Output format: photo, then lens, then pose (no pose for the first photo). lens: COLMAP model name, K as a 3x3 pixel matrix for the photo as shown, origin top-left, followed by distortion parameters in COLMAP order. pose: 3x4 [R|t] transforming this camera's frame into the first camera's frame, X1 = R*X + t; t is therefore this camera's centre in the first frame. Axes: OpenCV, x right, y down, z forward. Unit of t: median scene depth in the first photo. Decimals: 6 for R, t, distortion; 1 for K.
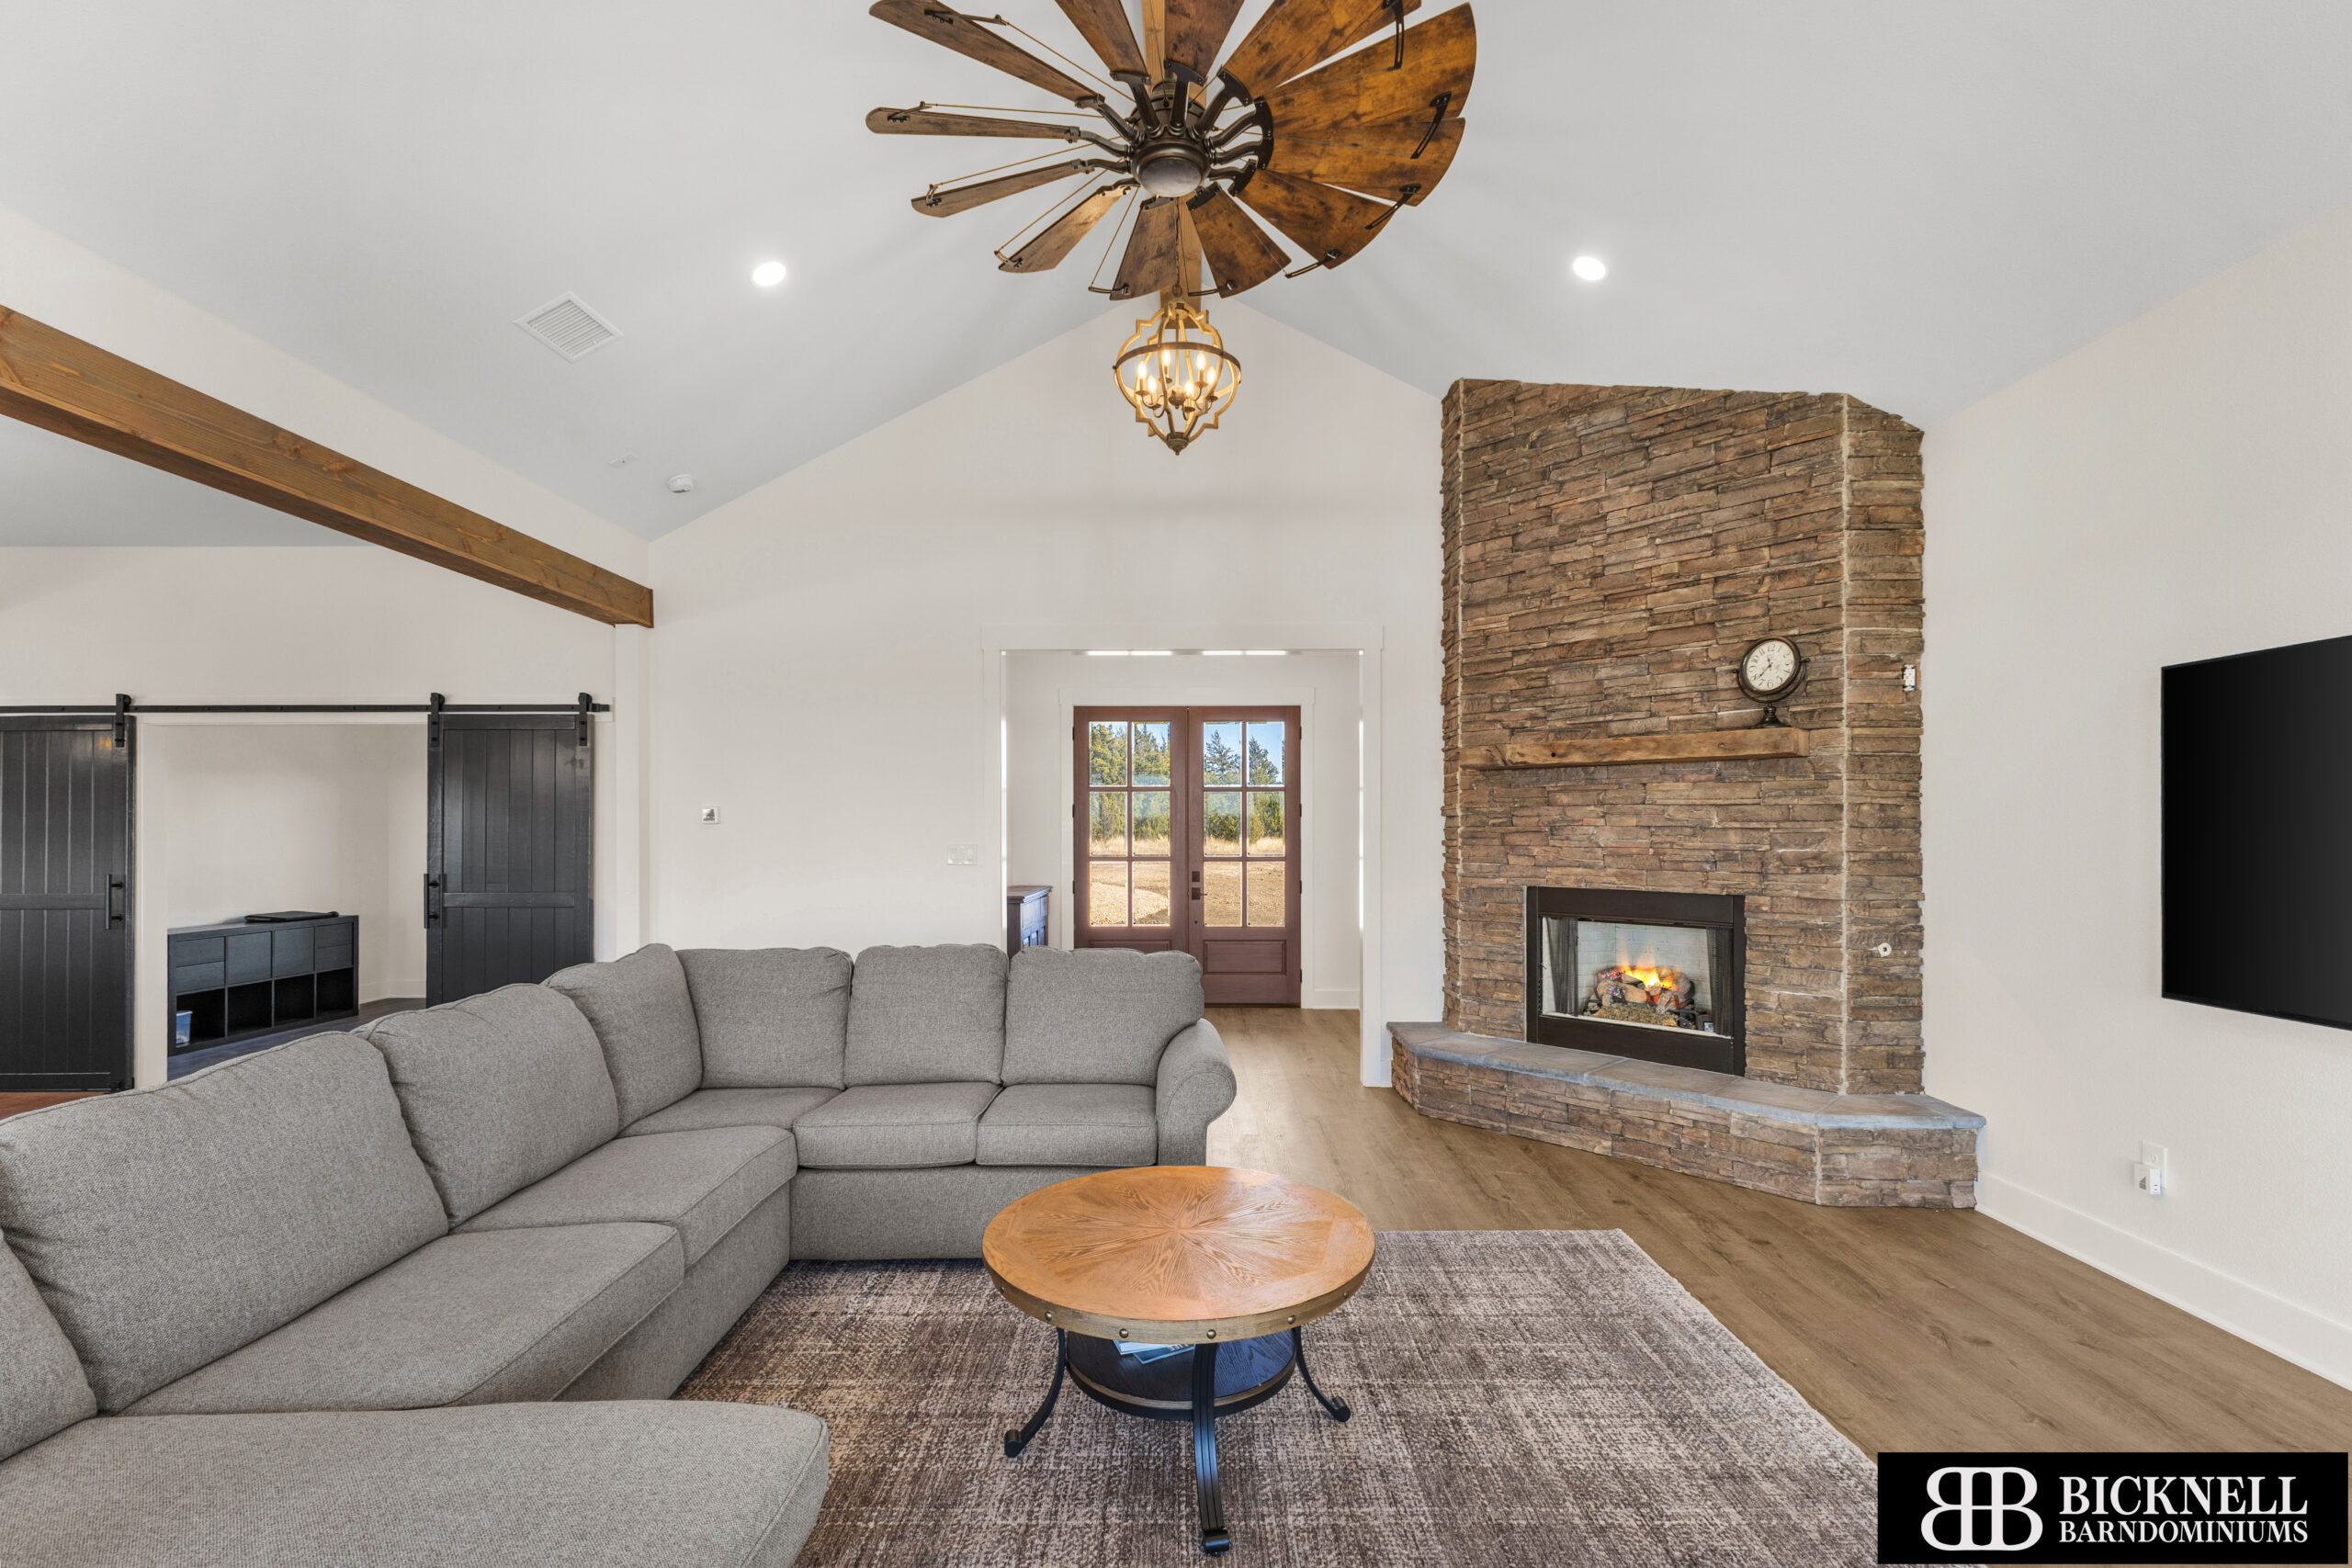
lens RADIAL K [[959.3, 0, 1170.7], [0, 959.3, 842.9], [0, 0, 1]] dist [0.000473, 0.000060]
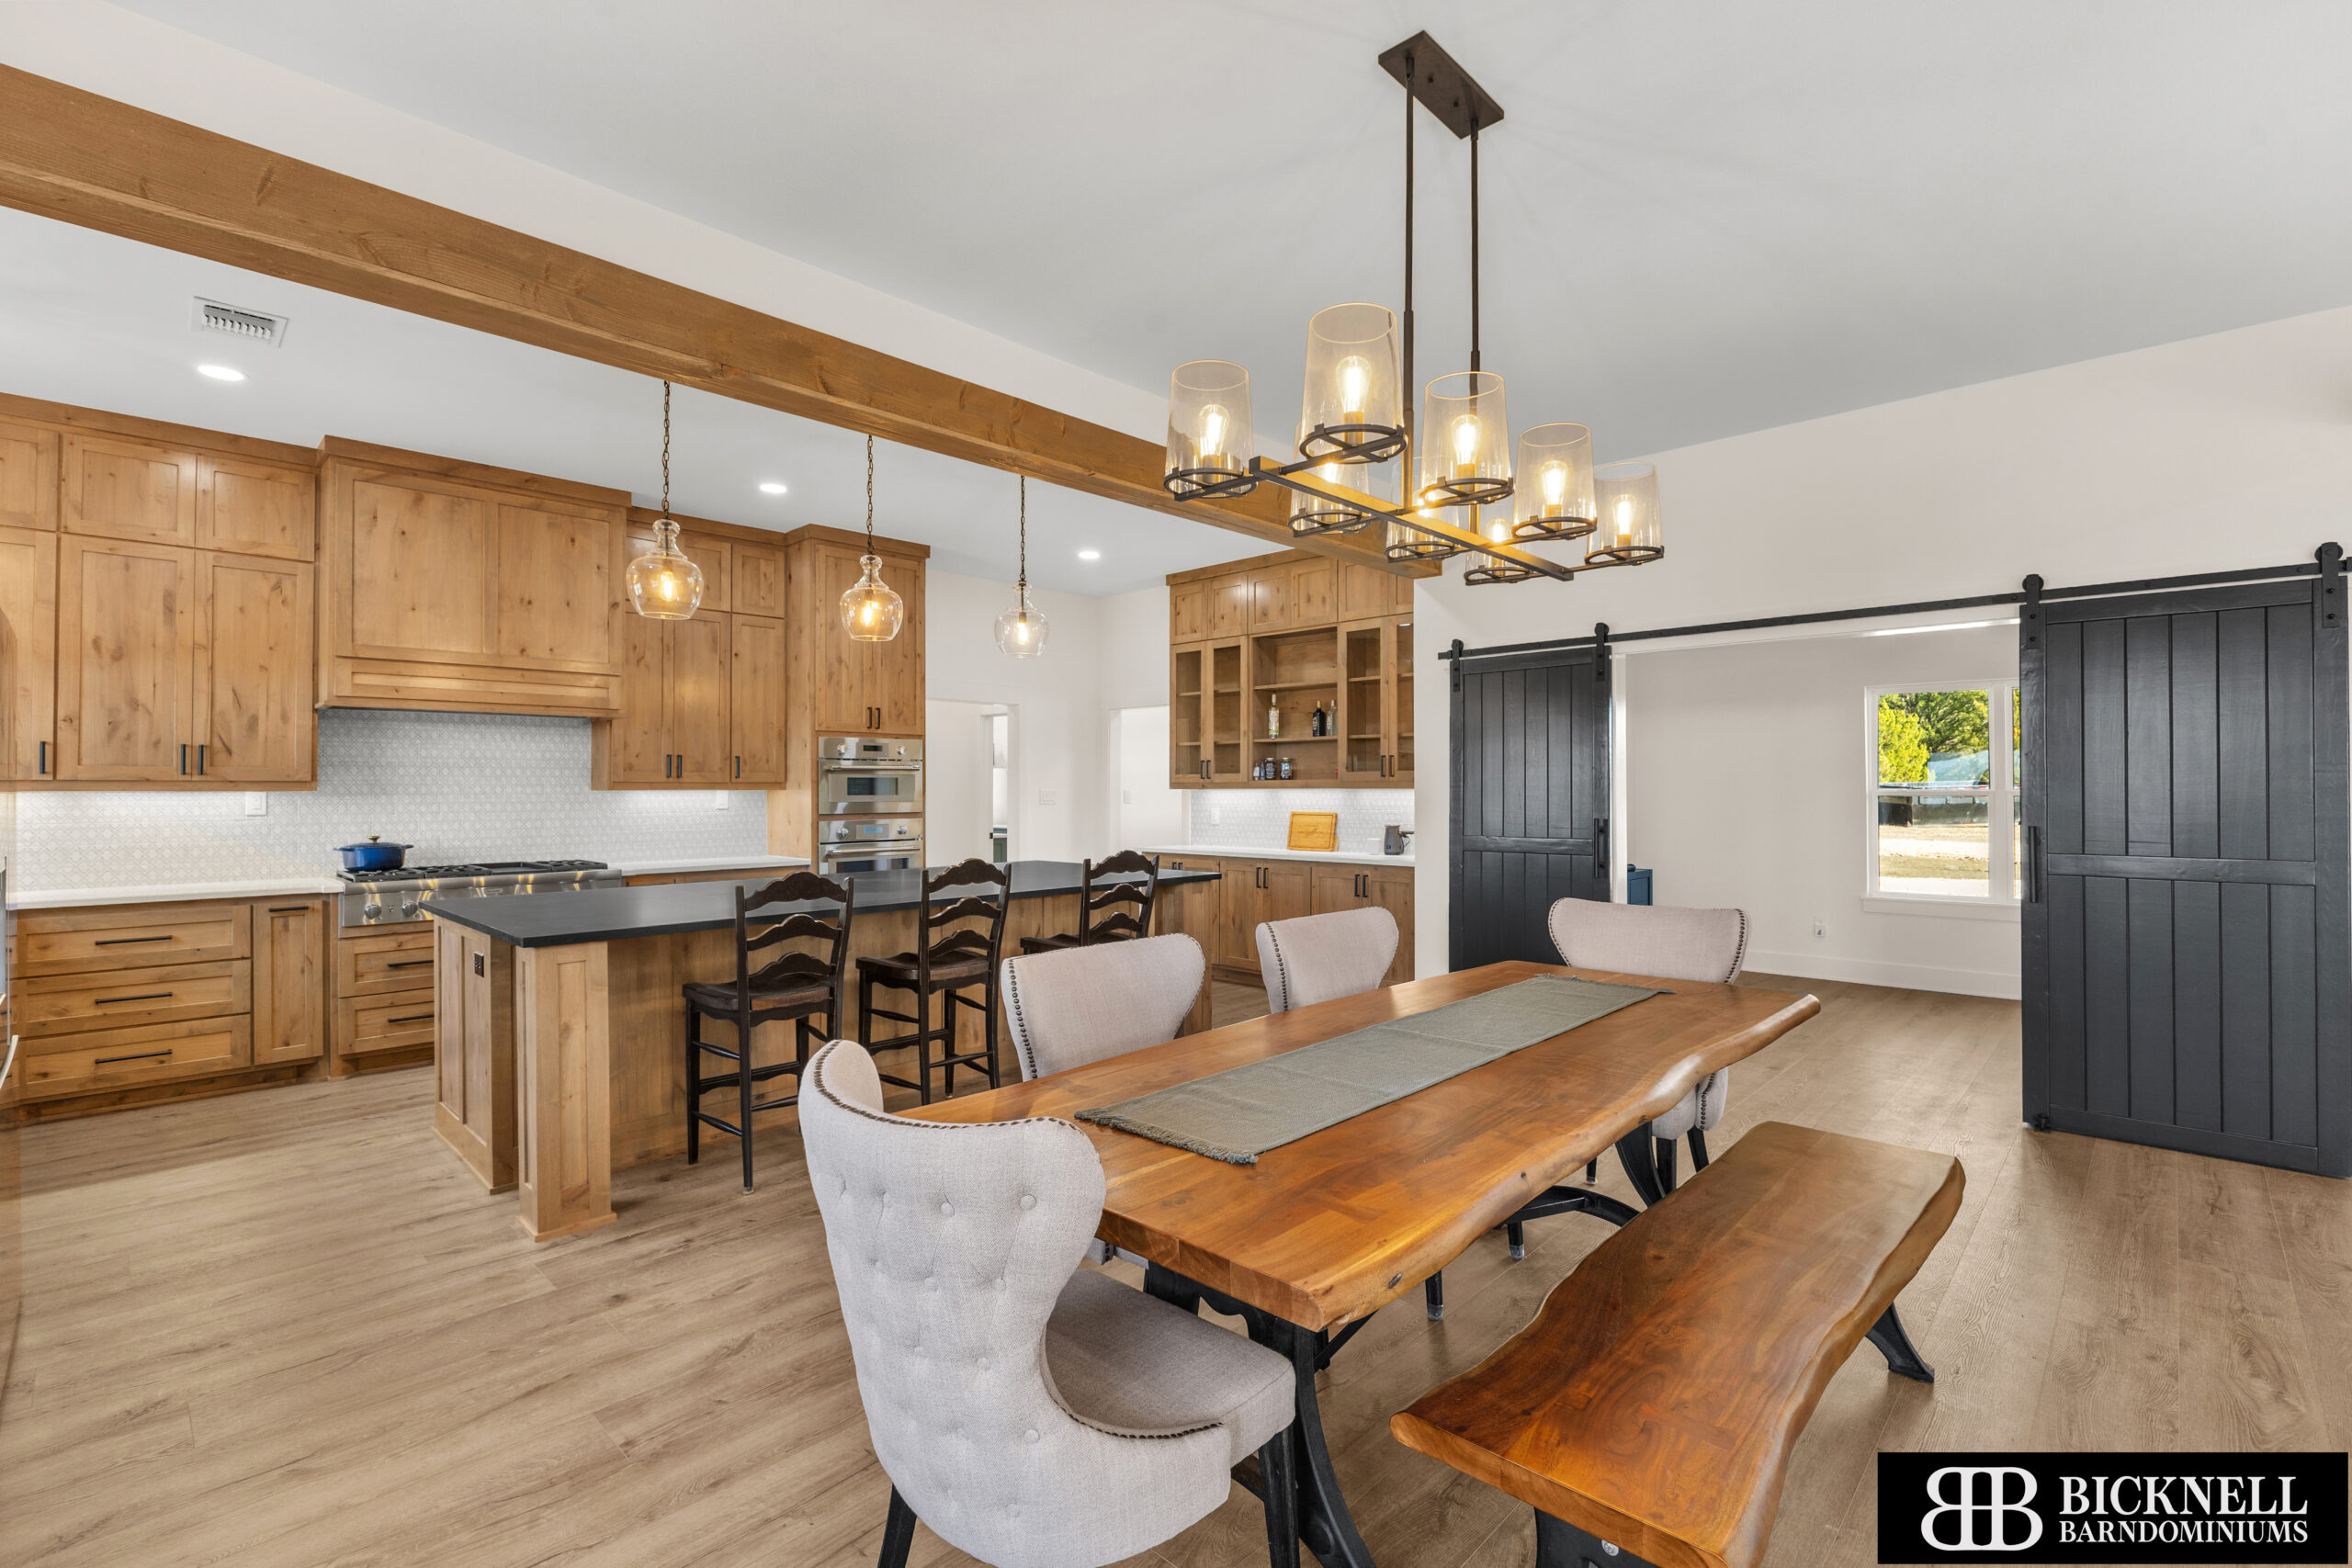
lens RADIAL K [[1066.7, 0, 1172.8], [0, 1066.7, 784.2], [0, 0, 1]] dist [-0.001507, -0.000322]
pose [[0.732723, -0.005871, -0.680502, -0.694714], [0.001491, 0.999974, -0.007022, 0.004402], [0.680525, 0.004131, 0.732713, -0.017403]]
